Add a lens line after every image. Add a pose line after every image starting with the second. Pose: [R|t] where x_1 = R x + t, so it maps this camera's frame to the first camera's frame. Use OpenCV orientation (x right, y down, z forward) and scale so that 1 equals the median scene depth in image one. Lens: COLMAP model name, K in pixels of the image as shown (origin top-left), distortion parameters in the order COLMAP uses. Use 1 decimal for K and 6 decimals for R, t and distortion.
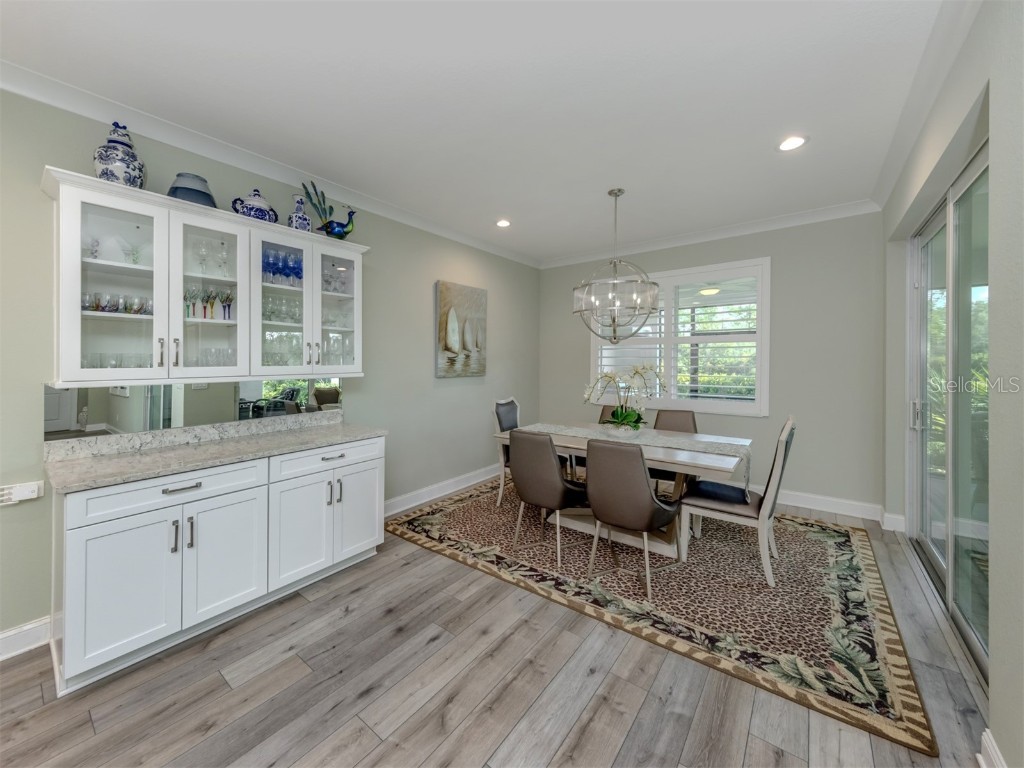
lens RADIAL K [[390.8, 0, 511.3], [0, 390.8, 358.6], [0, 0, 1]] dist [0.000314, -0.000219]
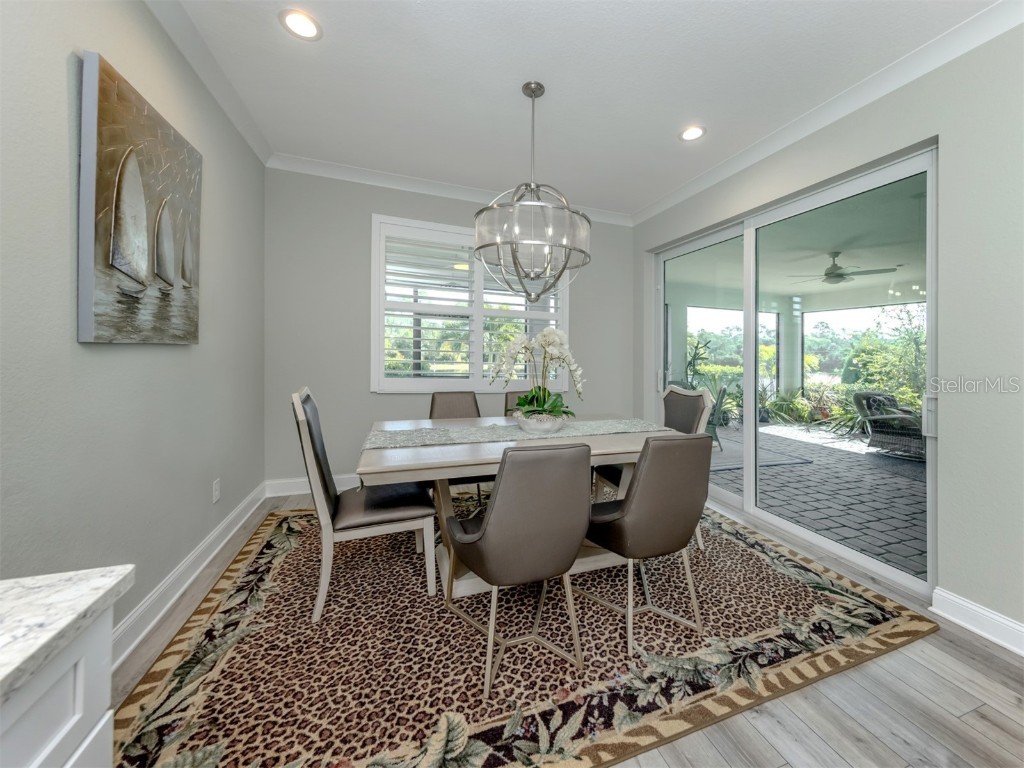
lens RADIAL K [[384.4, 0, 512.8], [0, 384.4, 354.5], [0, 0, 1]] dist [0.003232, 0.000234]
pose [[0.539513, 0.012228, 0.841888, -0.465619], [-0.031557, 0.999486, 0.005706, 0.076989], [-0.841386, -0.029646, 0.539621, 0.882613]]
